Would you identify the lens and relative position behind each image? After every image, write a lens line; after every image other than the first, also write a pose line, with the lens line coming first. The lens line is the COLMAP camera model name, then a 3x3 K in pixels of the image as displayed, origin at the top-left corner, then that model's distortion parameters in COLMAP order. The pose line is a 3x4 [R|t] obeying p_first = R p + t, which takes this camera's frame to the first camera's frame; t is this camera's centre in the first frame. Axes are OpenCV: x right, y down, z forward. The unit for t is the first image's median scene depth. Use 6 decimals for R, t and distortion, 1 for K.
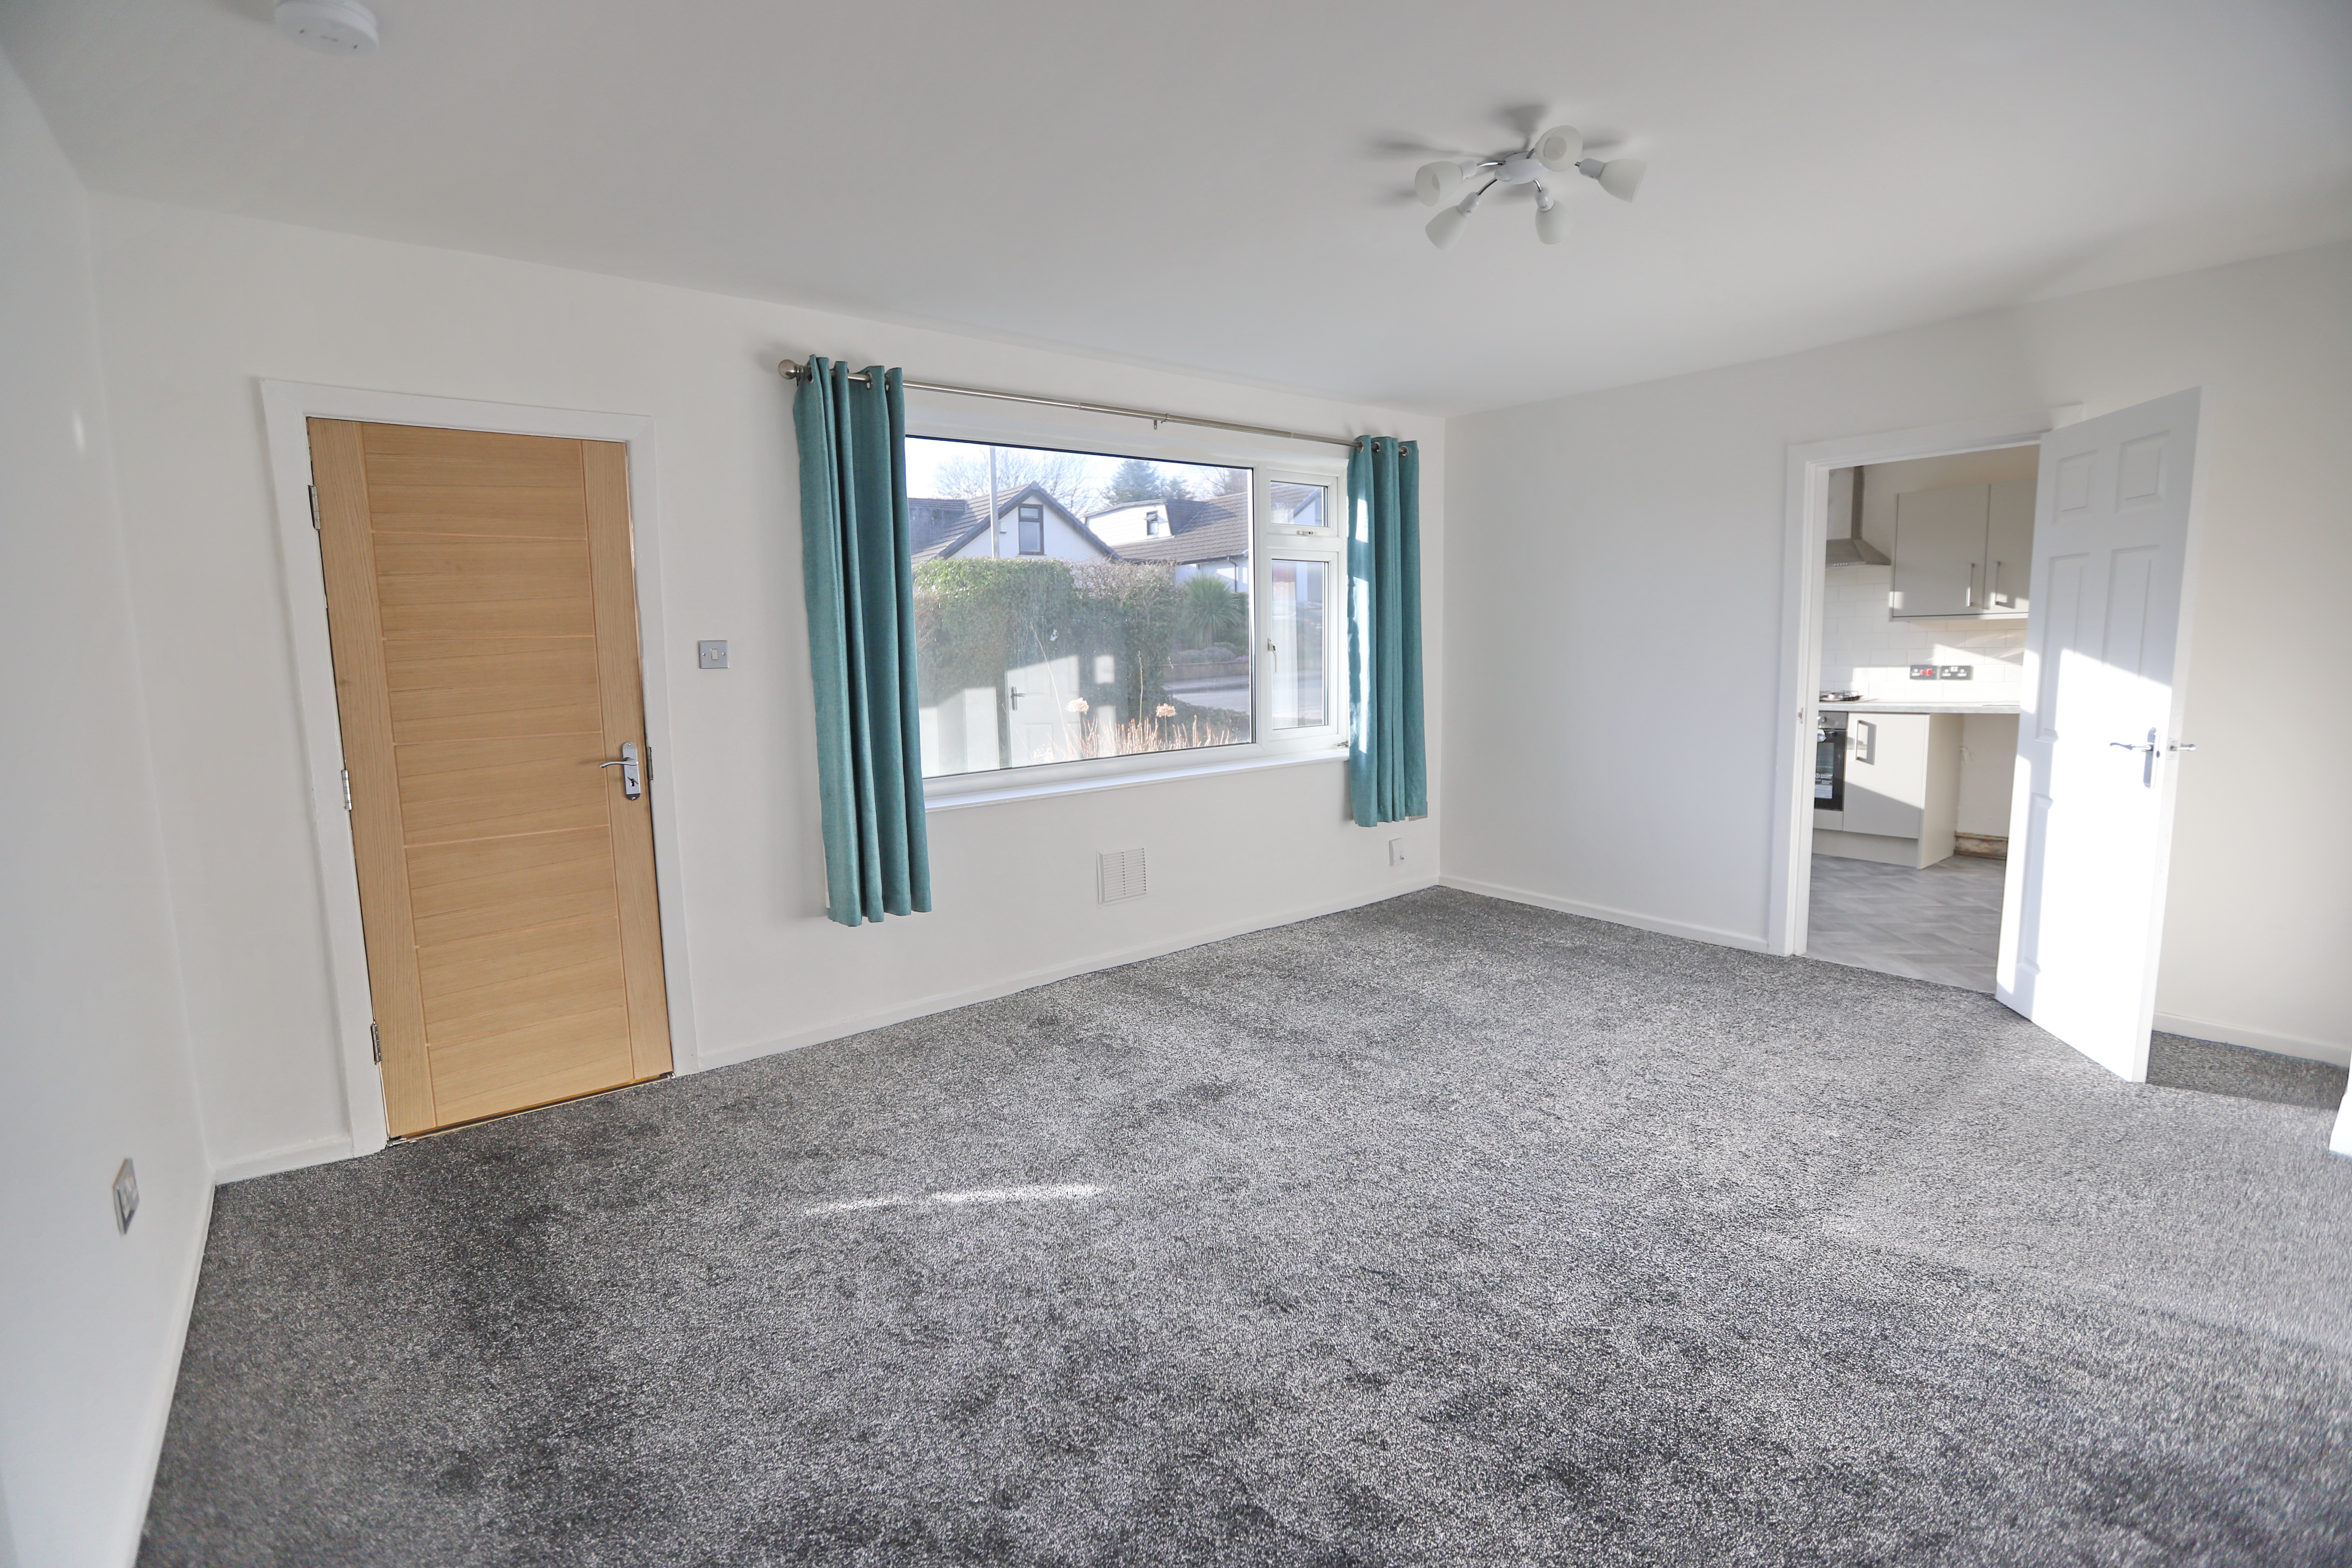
lens RADIAL K [[1082.3, 0, 1159.2], [0, 1082.3, 778.3], [0, 0, 1]] dist [-0.043202, 0.032248]
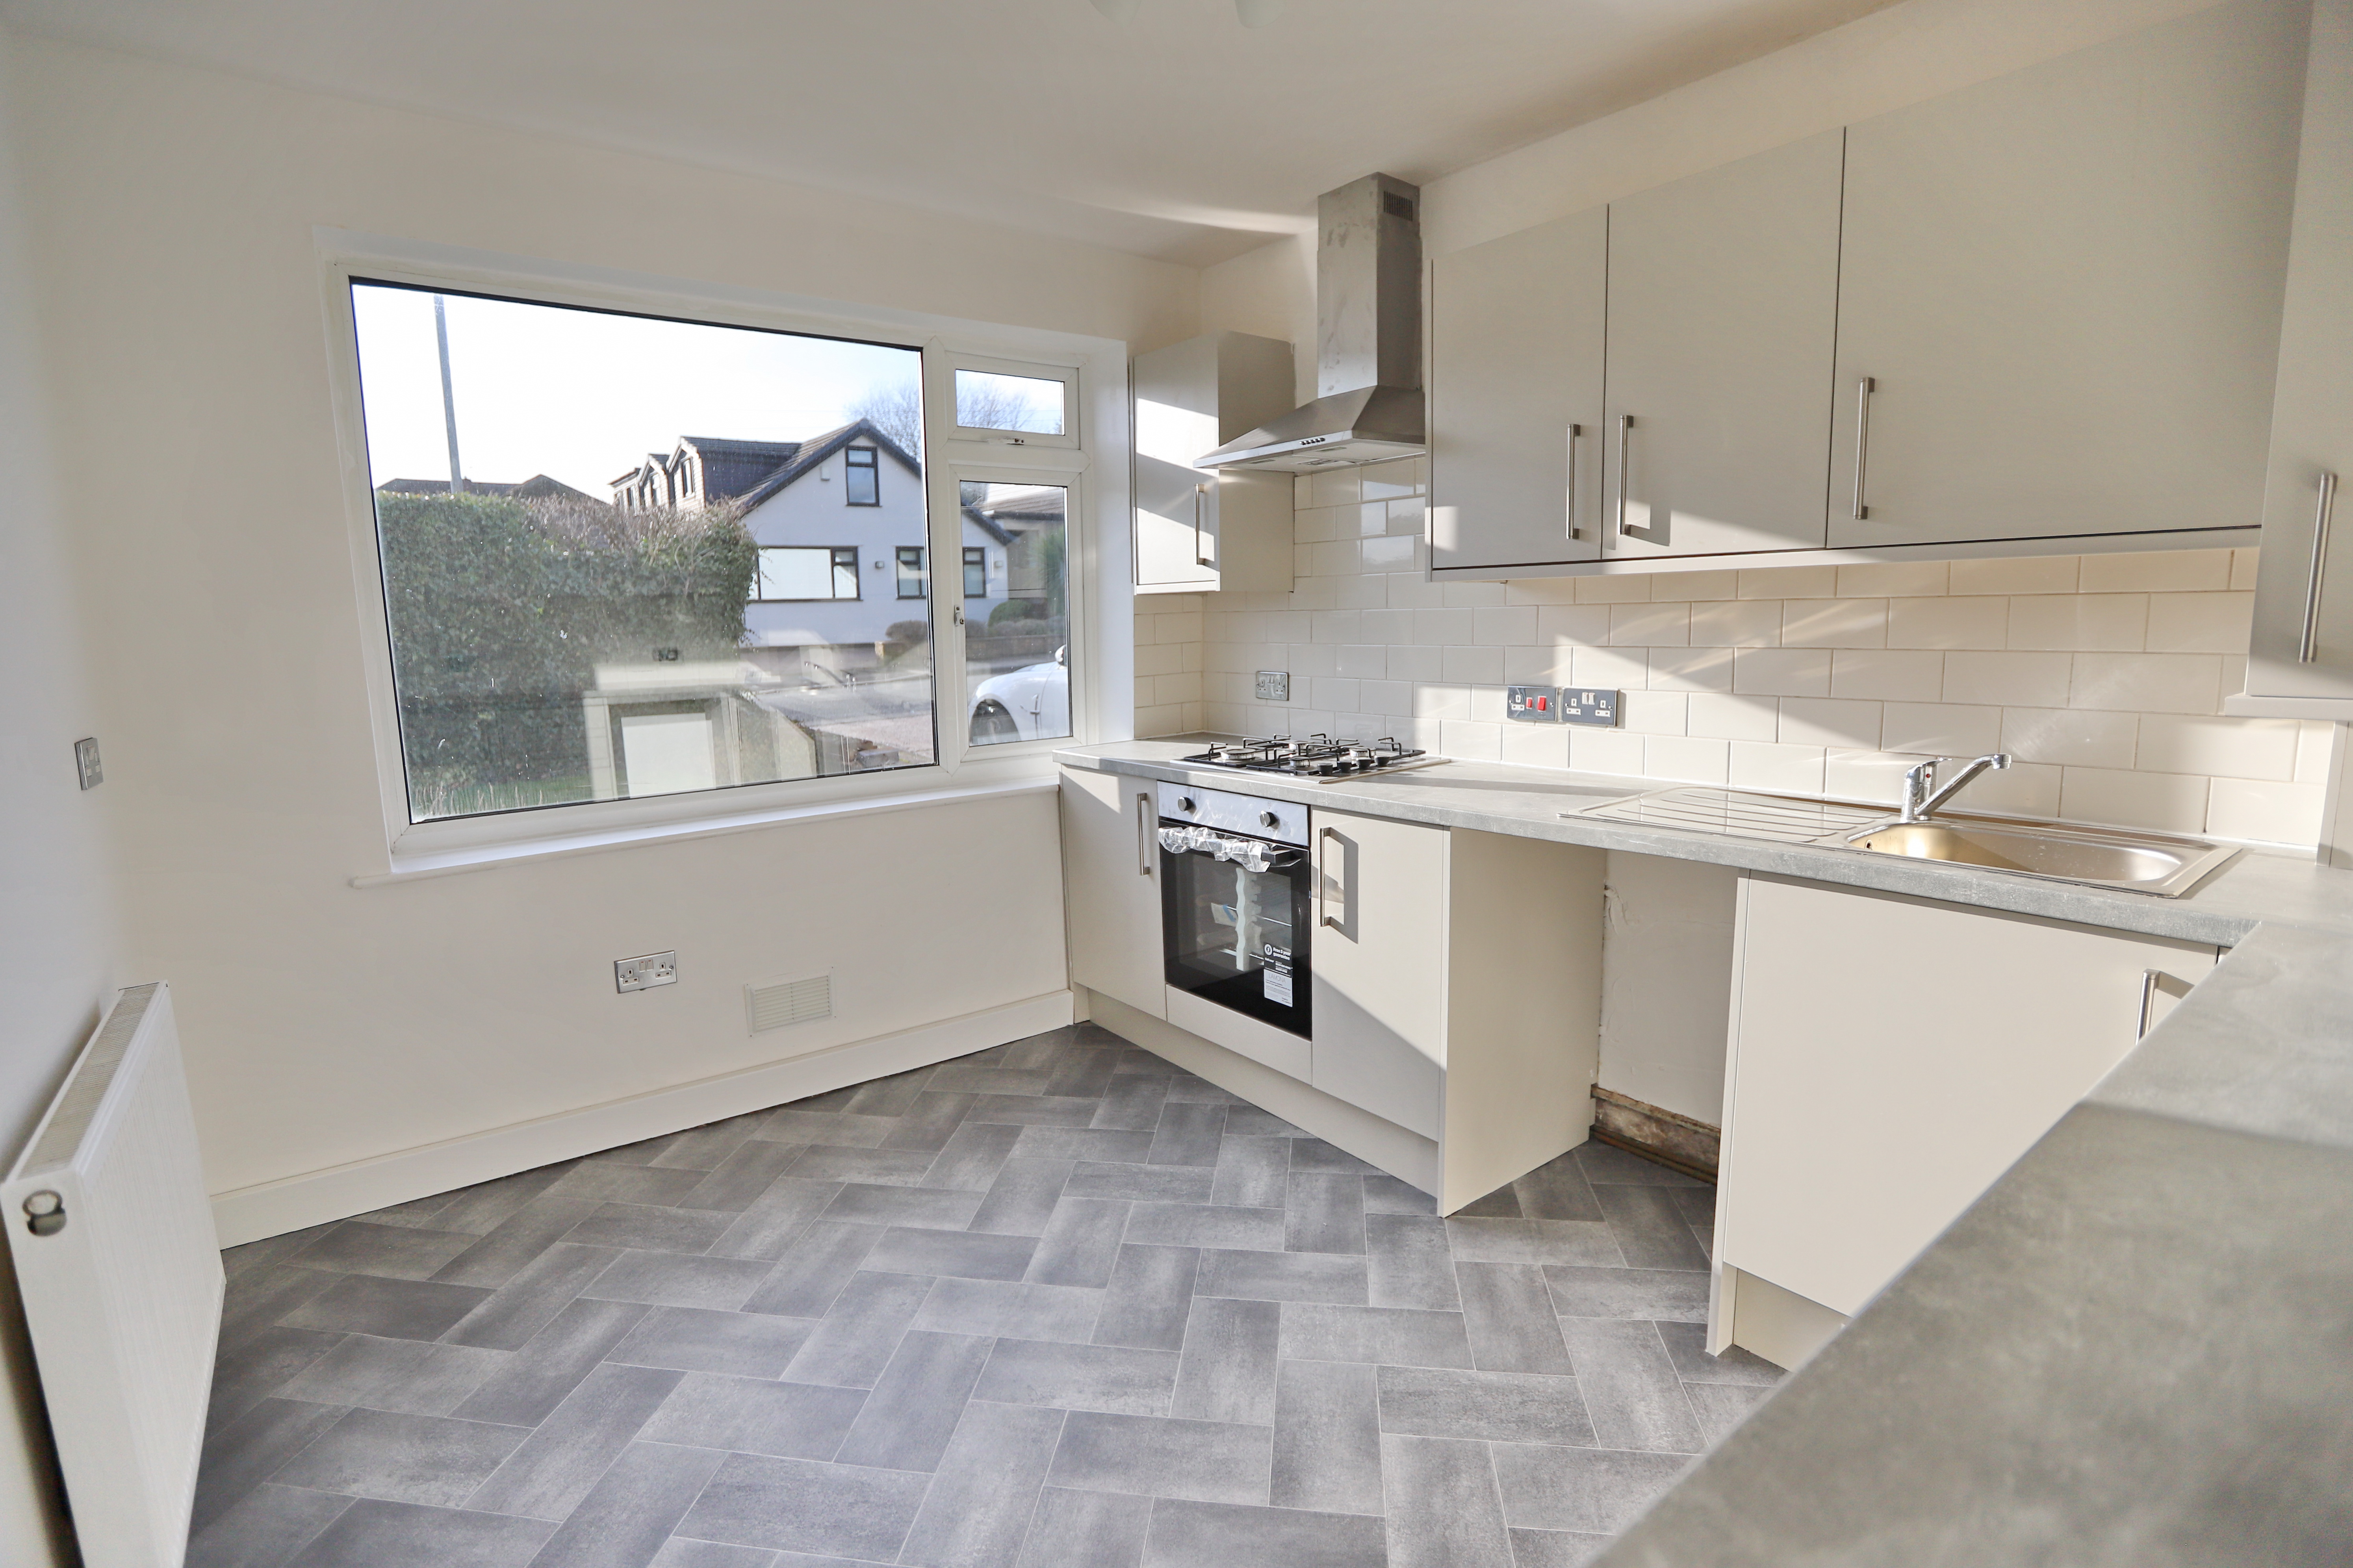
lens RADIAL K [[1113.8, 0, 1176.5], [0, 1113.8, 784.0], [0, 0, 1]] dist [-0.045328, 0.035738]
pose [[0.999961, 0.008232, -0.003058, 0.589403], [-0.008136, 0.999510, 0.030222, -0.081413], [0.003306, -0.030196, 0.999539, 0.575525]]
